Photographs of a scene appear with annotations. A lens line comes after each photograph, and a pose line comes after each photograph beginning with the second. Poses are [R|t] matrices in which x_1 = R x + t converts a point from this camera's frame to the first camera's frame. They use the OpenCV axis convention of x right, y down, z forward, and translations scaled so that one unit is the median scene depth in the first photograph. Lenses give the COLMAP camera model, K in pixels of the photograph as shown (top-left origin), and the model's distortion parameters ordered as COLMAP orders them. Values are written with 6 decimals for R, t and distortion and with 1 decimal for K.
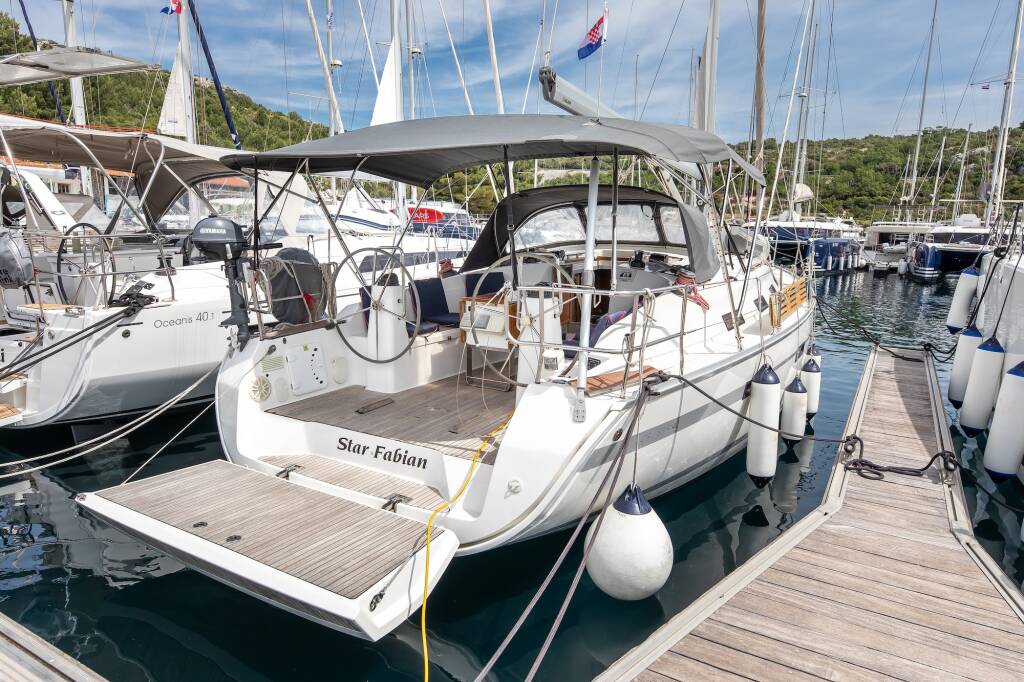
lens RADIAL K [[680.9, 0, 512.0], [0, 680.9, 341.0], [0, 0, 1]] dist [0.000225, -0.000448]
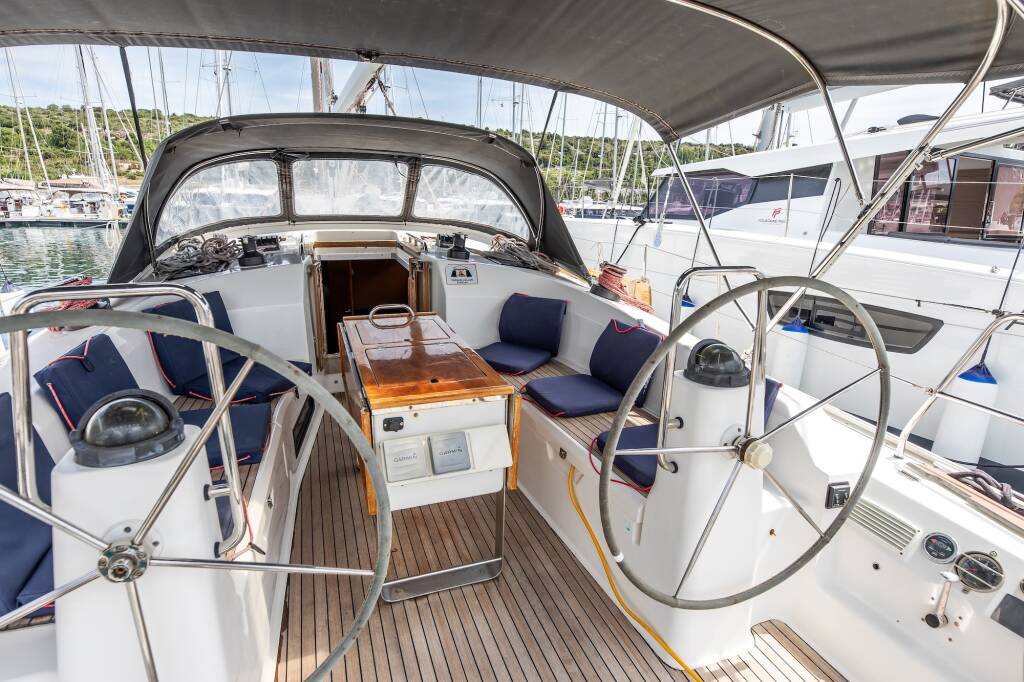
lens RADIAL K [[540.3, 0, 511.5], [0, 540.3, 342.6], [0, 0, 1]] dist [-0.002912, 0.000376]
pose [[0.611984, -0.204269, 0.764036, -0.263028], [0.123561, 0.978901, 0.162743, -0.145819], [-0.781159, -0.005191, 0.624311, 0.861195]]
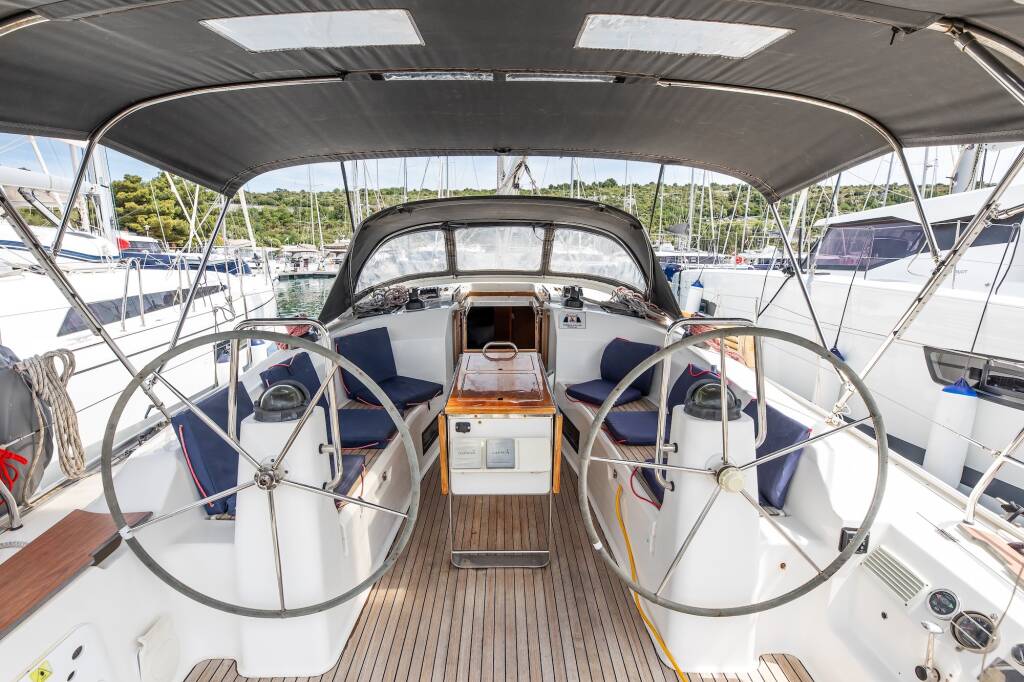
lens RADIAL K [[510.2, 0, 509.1], [0, 510.2, 339.1], [0, 0, 1]] dist [0.002455, -0.000014]
pose [[0.843285, -0.105990, 0.526912, -0.248339], [0.101995, 0.994107, 0.036731, -0.136810], [-0.527699, 0.022767, 0.849126, 0.743232]]
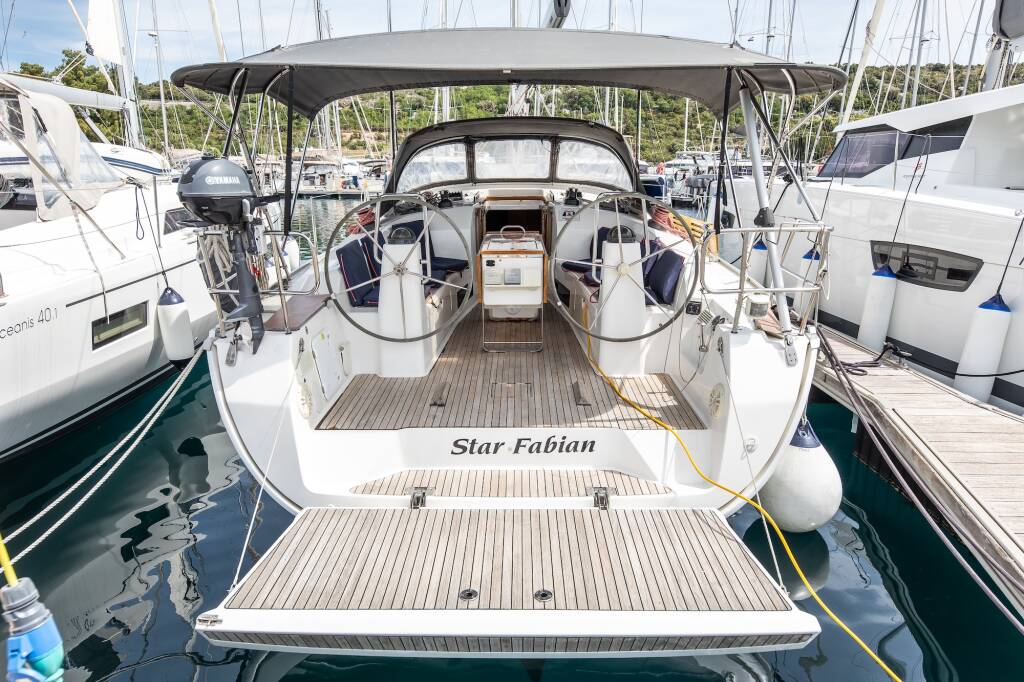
lens RADIAL K [[688.7, 0, 512.4], [0, 688.7, 346.0], [0, 0, 1]] dist [-0.009100, 0.001184]
pose [[0.855254, -0.152327, 0.495314, -0.539318], [0.106079, 0.987043, 0.120387, -0.052030], [-0.507235, -0.050419, 0.860332, 0.263549]]
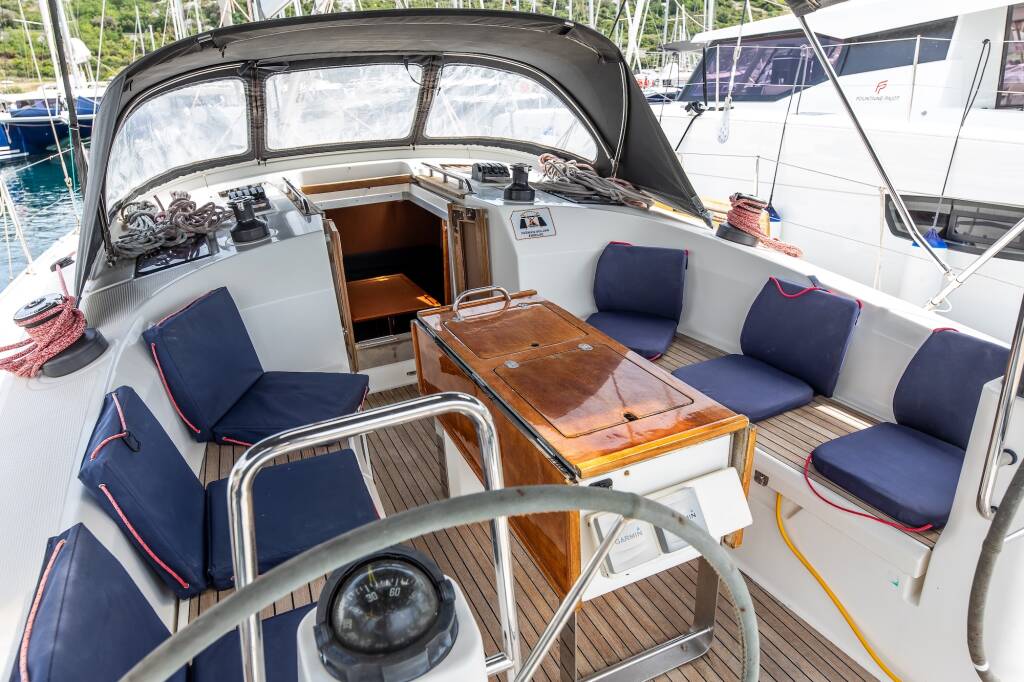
lens RADIAL K [[688.7, 0, 512.4], [0, 688.7, 346.0], [0, 0, 1]] dist [-0.009100, 0.001184]
pose [[0.549585, -0.349068, 0.759018, -0.292541], [0.198960, 0.937074, 0.286893, -0.204678], [-0.811401, -0.006658, 0.584452, 0.976740]]
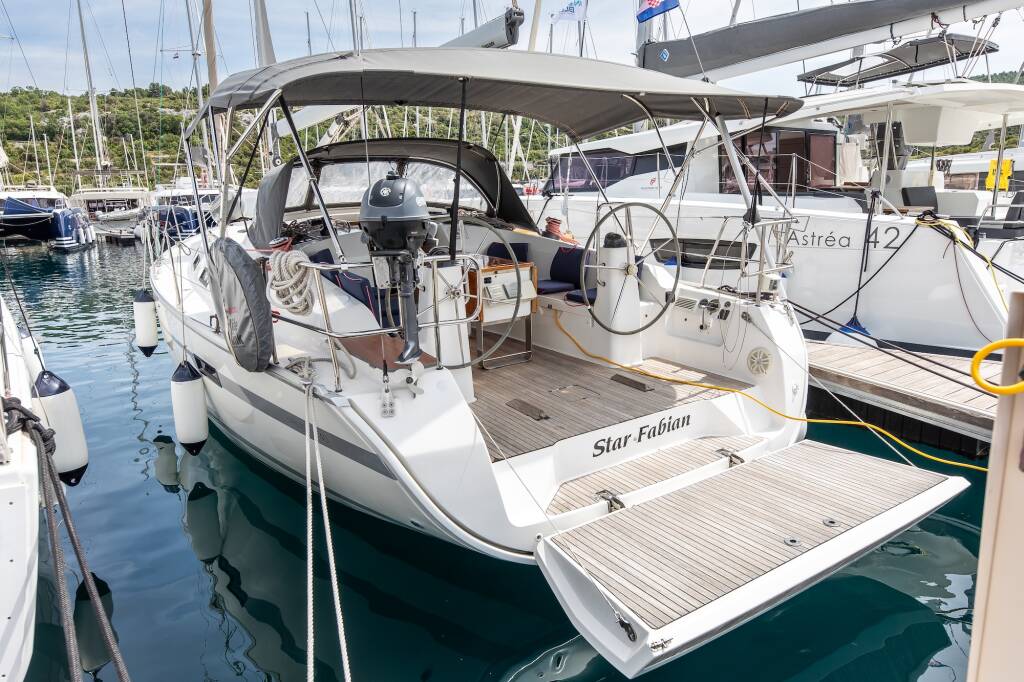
lens RADIAL K [[689.2, 0, 512.9], [0, 689.2, 355.8], [0, 0, 1]] dist [-0.005826, -0.000307]
pose [[0.423289, -0.255563, 0.869203, -0.931463], [0.198340, 0.962258, 0.186334, -0.126397], [-0.884018, 0.093524, 0.458002, 0.651135]]
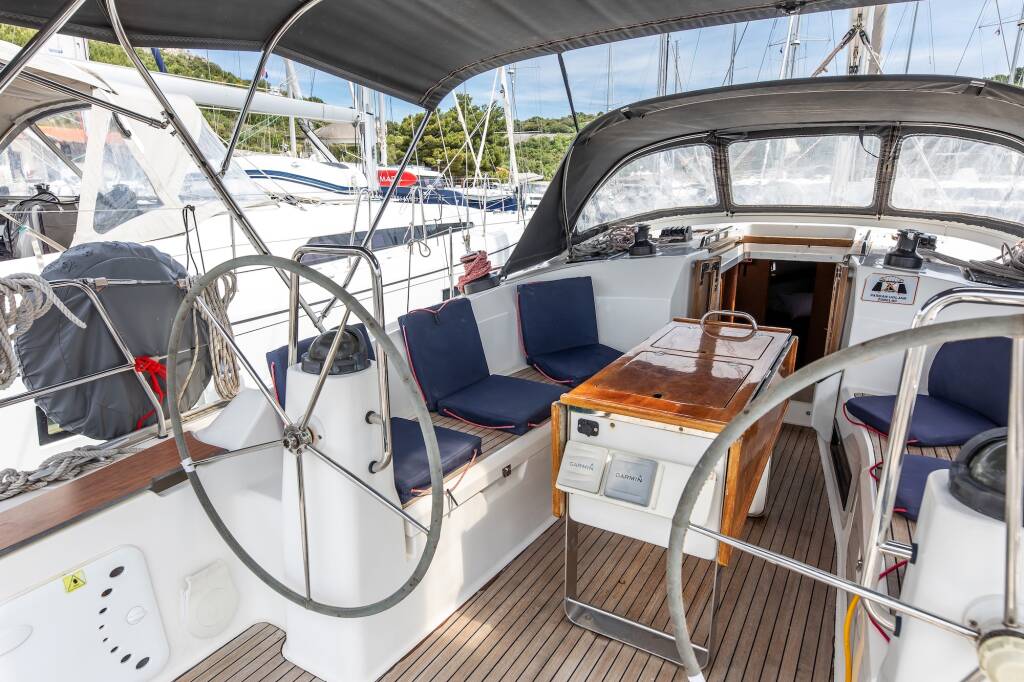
lens RADIAL K [[626.5, 0, 491.3], [0, 626.5, 345.2], [0, 0, 1]] dist [-0.004615, -0.003166]
pose [[0.999844, -0.015224, -0.008937, -0.116448], [0.015858, 0.997004, 0.075704, -0.124904], [0.007757, -0.075834, 0.997090, 0.782246]]
